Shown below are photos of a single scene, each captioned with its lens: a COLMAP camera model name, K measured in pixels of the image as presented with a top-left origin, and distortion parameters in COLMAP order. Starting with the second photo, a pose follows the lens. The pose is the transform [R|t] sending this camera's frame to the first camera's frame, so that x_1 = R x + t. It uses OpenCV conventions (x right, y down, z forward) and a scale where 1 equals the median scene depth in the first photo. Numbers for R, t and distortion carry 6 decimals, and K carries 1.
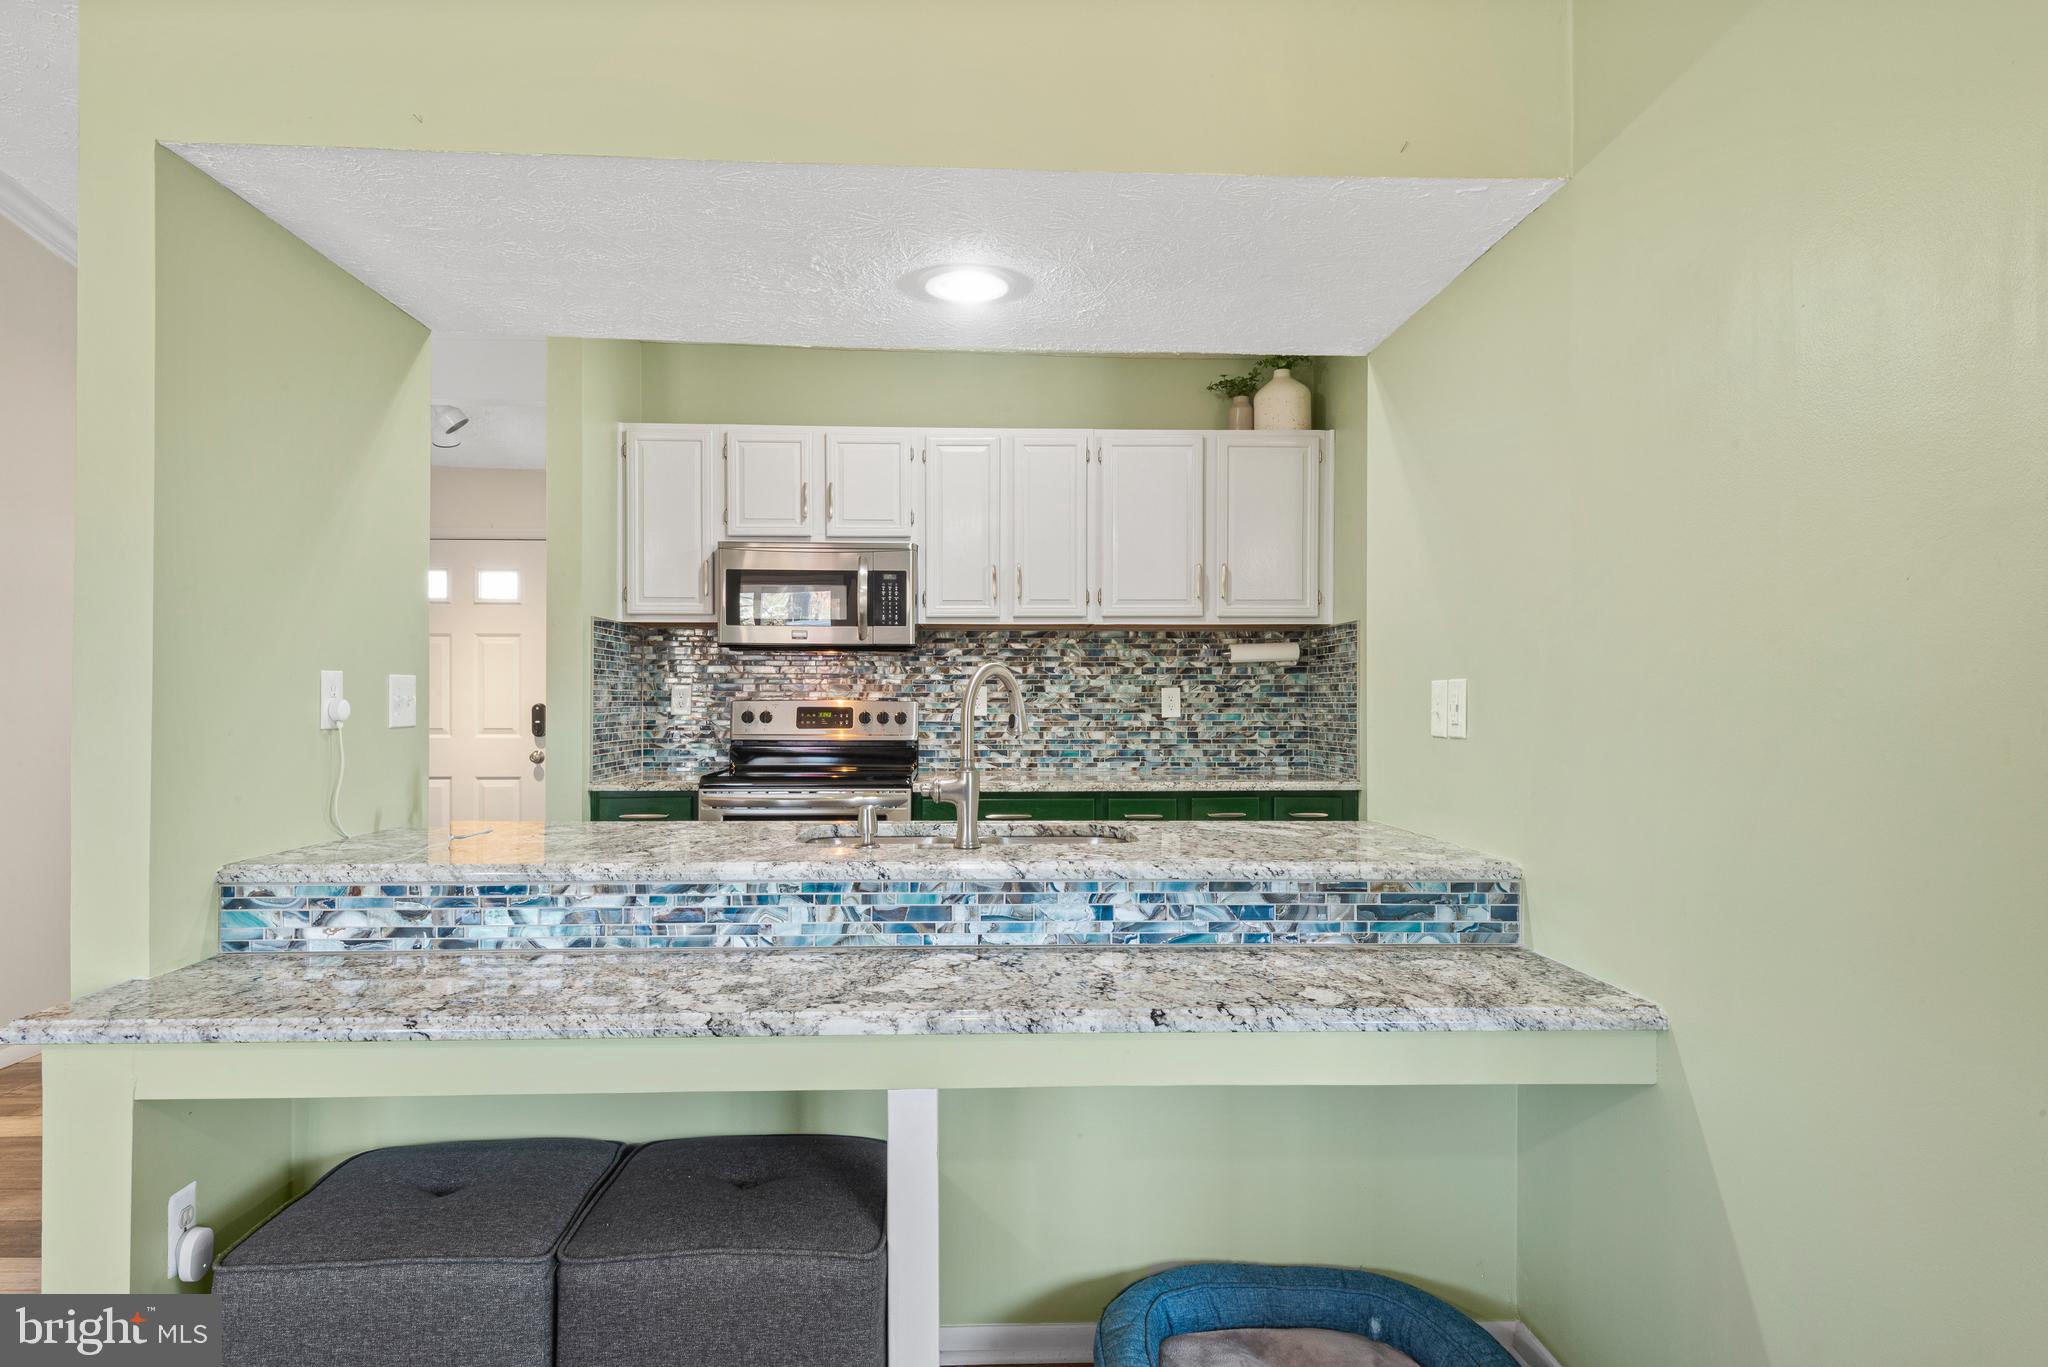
lens RADIAL K [[1175.7, 0, 1032.0], [0, 1175.7, 692.0], [0, 0, 1]] dist [0.024486, -0.015407]
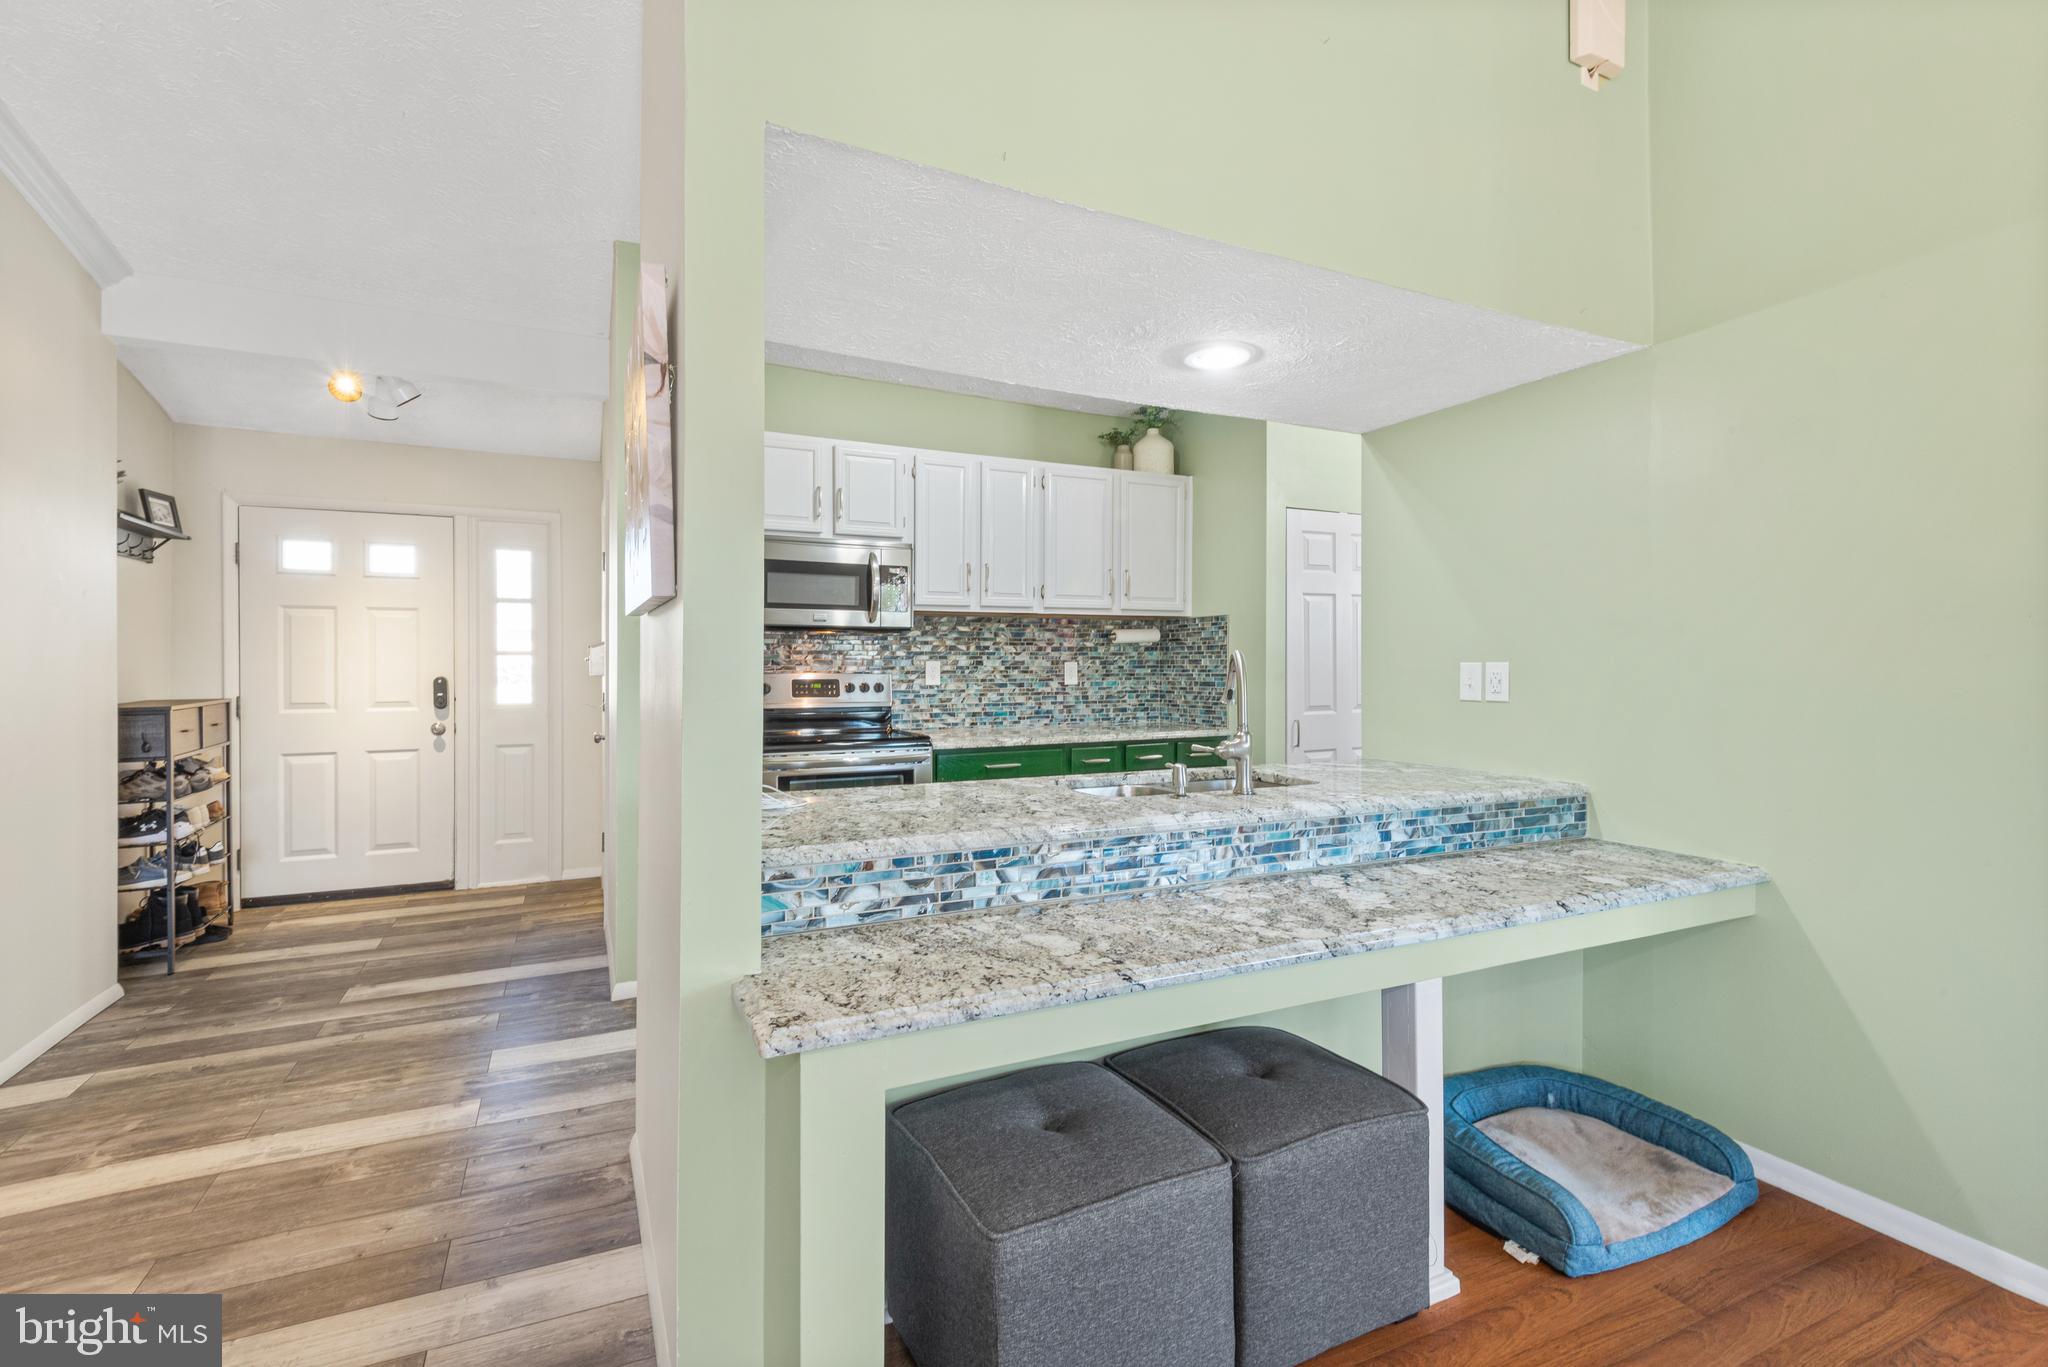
lens RADIAL K [[915.4, 0, 1024.9], [0, 915.4, 658.1], [0, 0, 1]] dist [0.020358, -0.009536]
pose [[0.921211, 0.000831, 0.389062, -0.337623], [-0.000838, 1.000000, -0.000153, -0.008091], [-0.389062, -0.000185, 0.921212, 0.083250]]
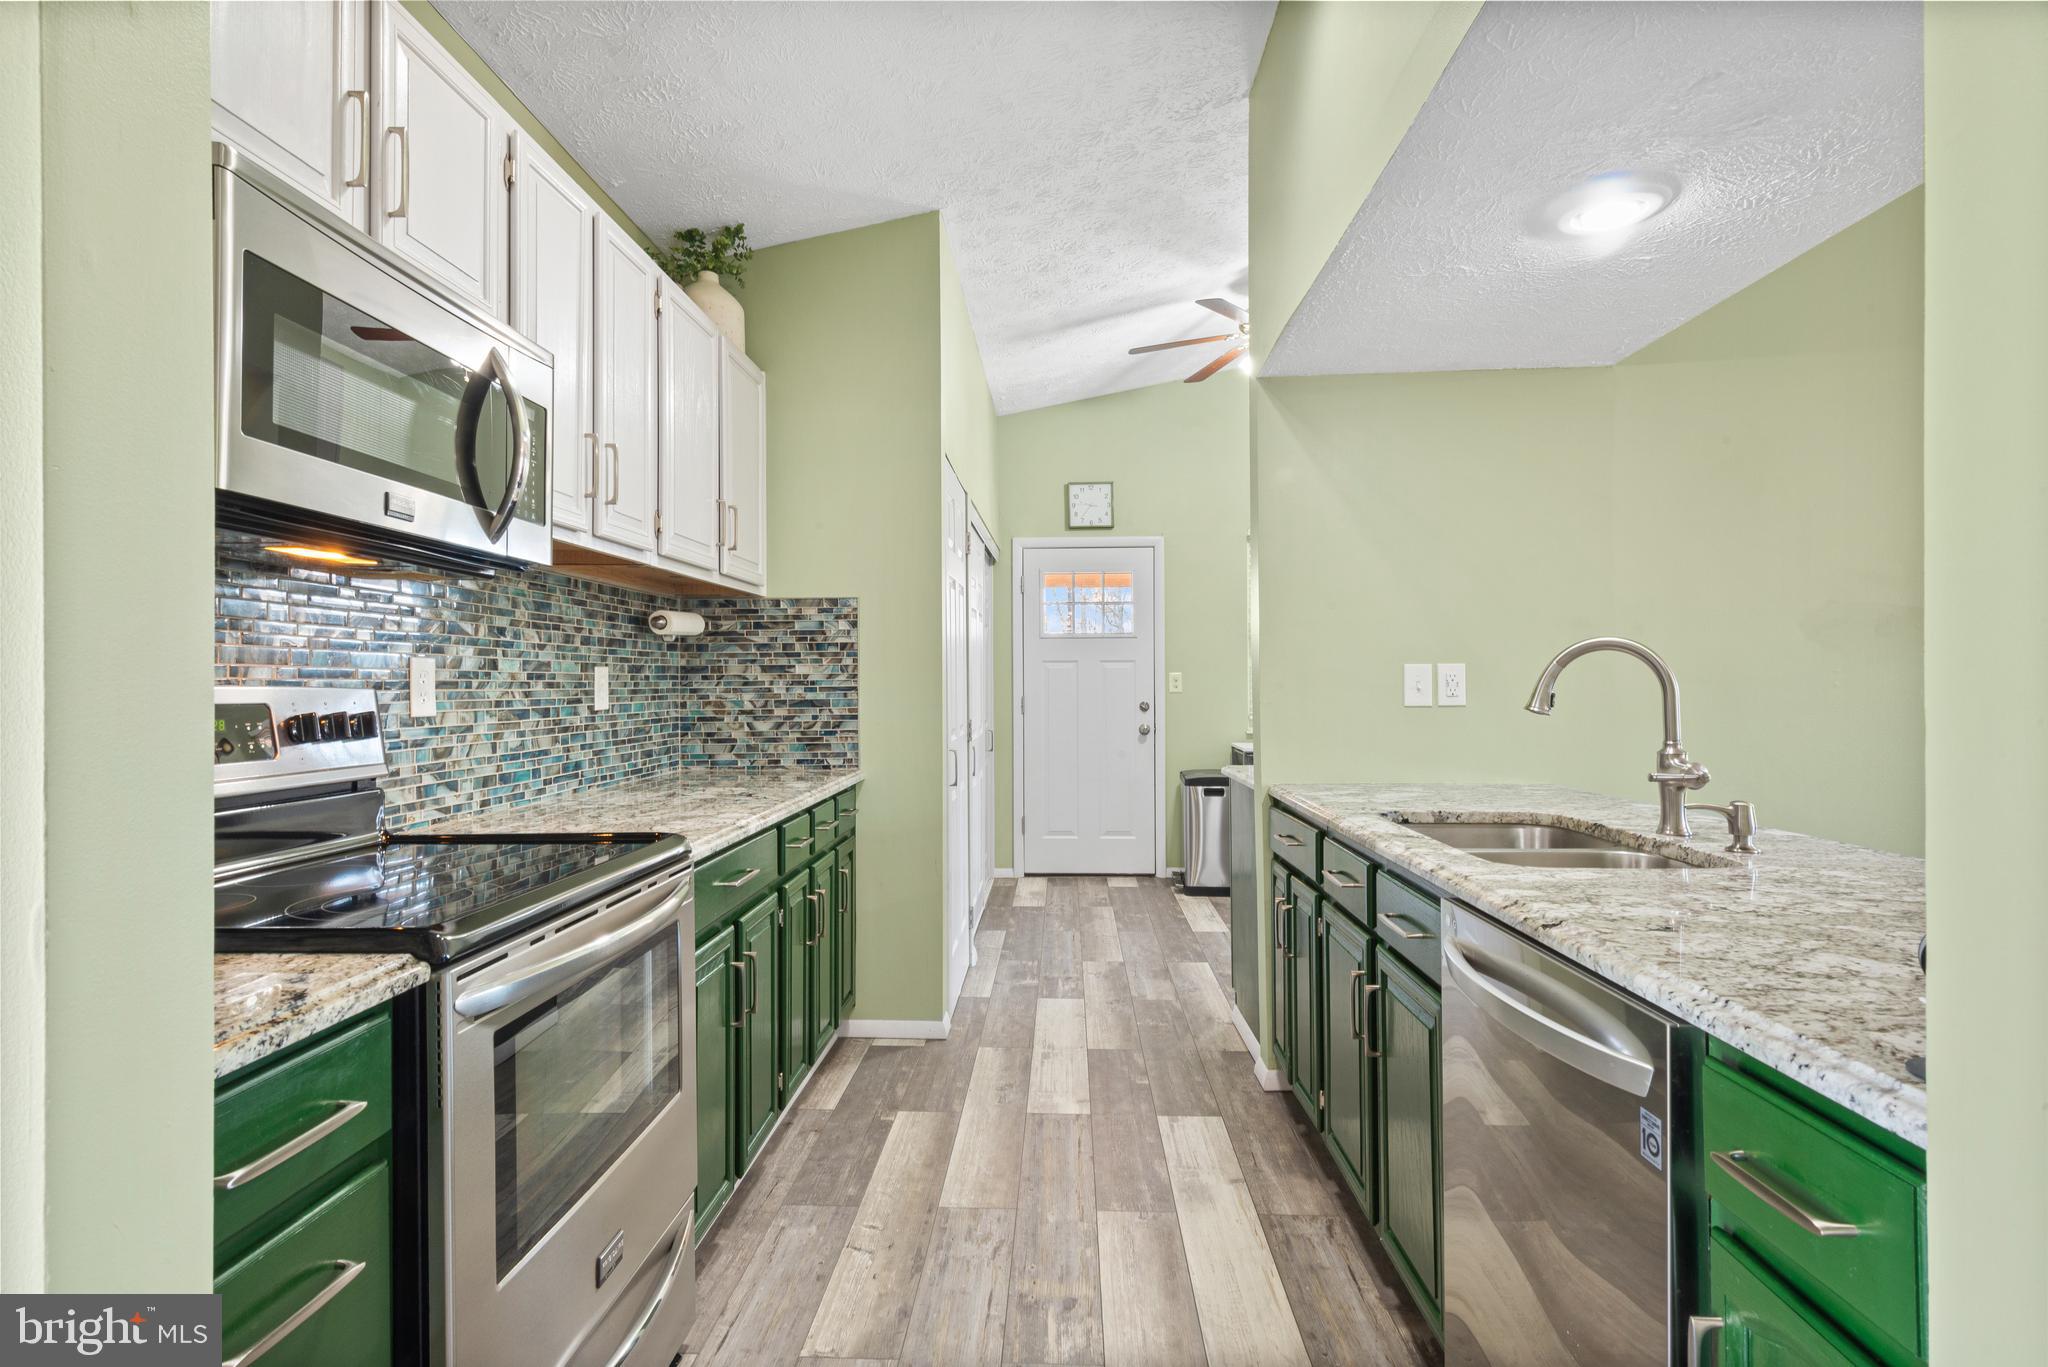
lens RADIAL K [[1037.3, 0, 1025.0], [0, 1037.3, 694.6], [0, 0, 1]] dist [0.029335, -0.015985]
pose [[0.113020, -0.011239, 0.993529, -0.470906], [0.000127, 0.999936, 0.011297, 0.006002], [-0.993593, -0.001151, 0.113014, 0.711768]]
